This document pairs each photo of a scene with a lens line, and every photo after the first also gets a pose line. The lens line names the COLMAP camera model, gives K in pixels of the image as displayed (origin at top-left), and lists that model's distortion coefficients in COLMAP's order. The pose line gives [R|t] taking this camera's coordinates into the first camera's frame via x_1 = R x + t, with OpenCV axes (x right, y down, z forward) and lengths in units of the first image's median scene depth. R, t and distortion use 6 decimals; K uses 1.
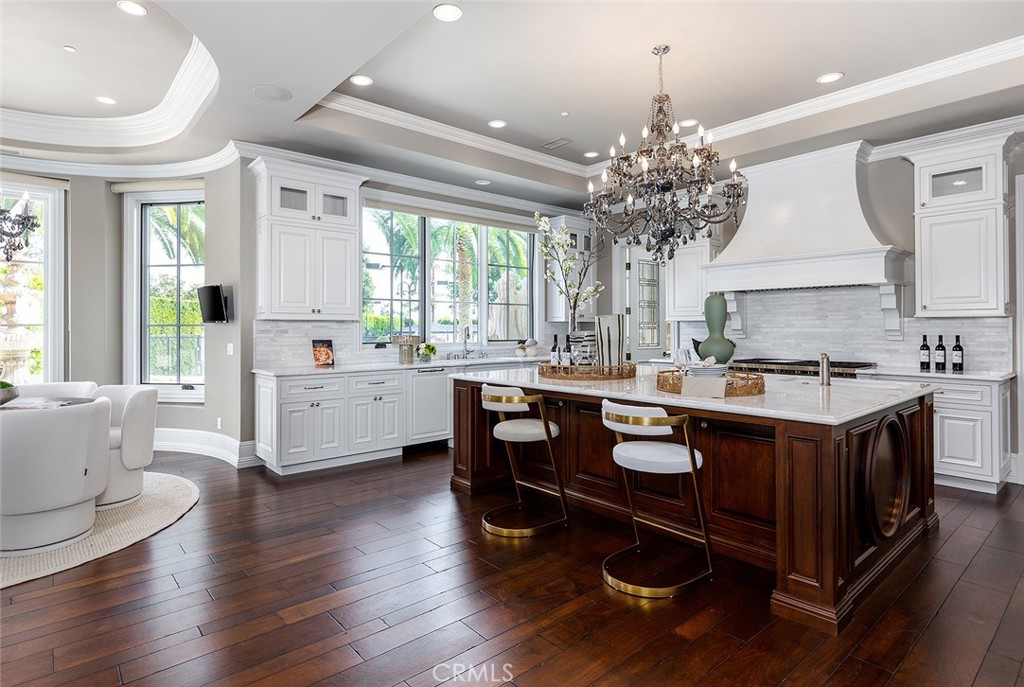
lens RADIAL K [[535.7, 0, 512.9], [0, 535.7, 319.6], [0, 0, 1]] dist [-0.000606, -0.000322]
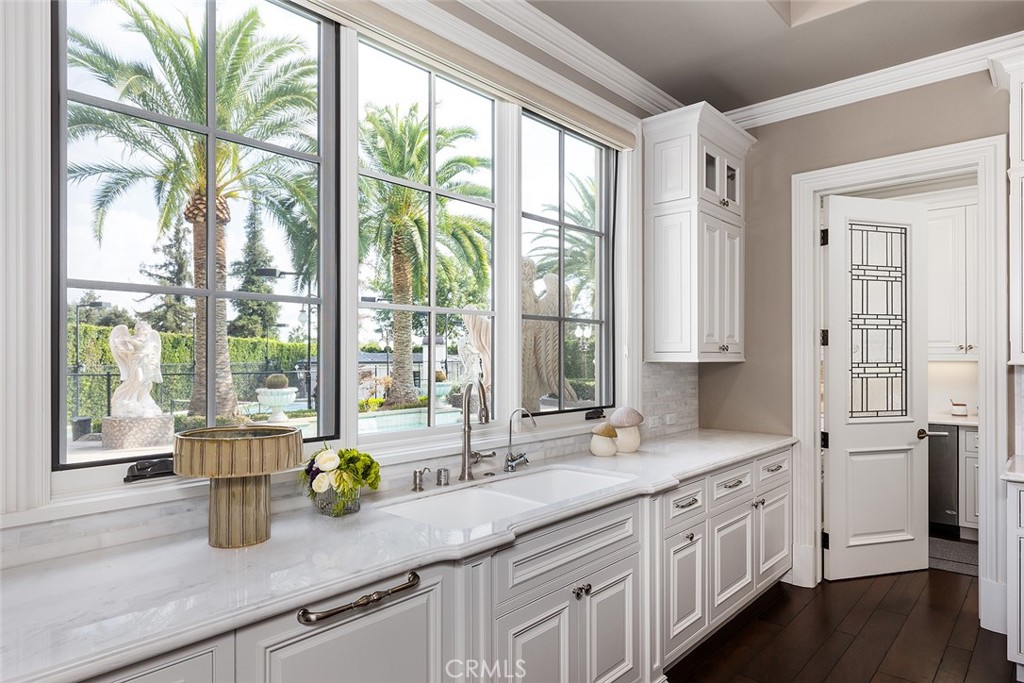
lens RADIAL K [[626.6, 0, 597.0], [0, 626.6, 344.1], [0, 0, 1]] dist [-0.001157, 0.000349]
pose [[0.975818, 0.000239, 0.218584, -0.083530], [0.000718, 0.999990, -0.004300, -0.007545], [-0.218583, 0.004353, 0.975809, 0.525740]]
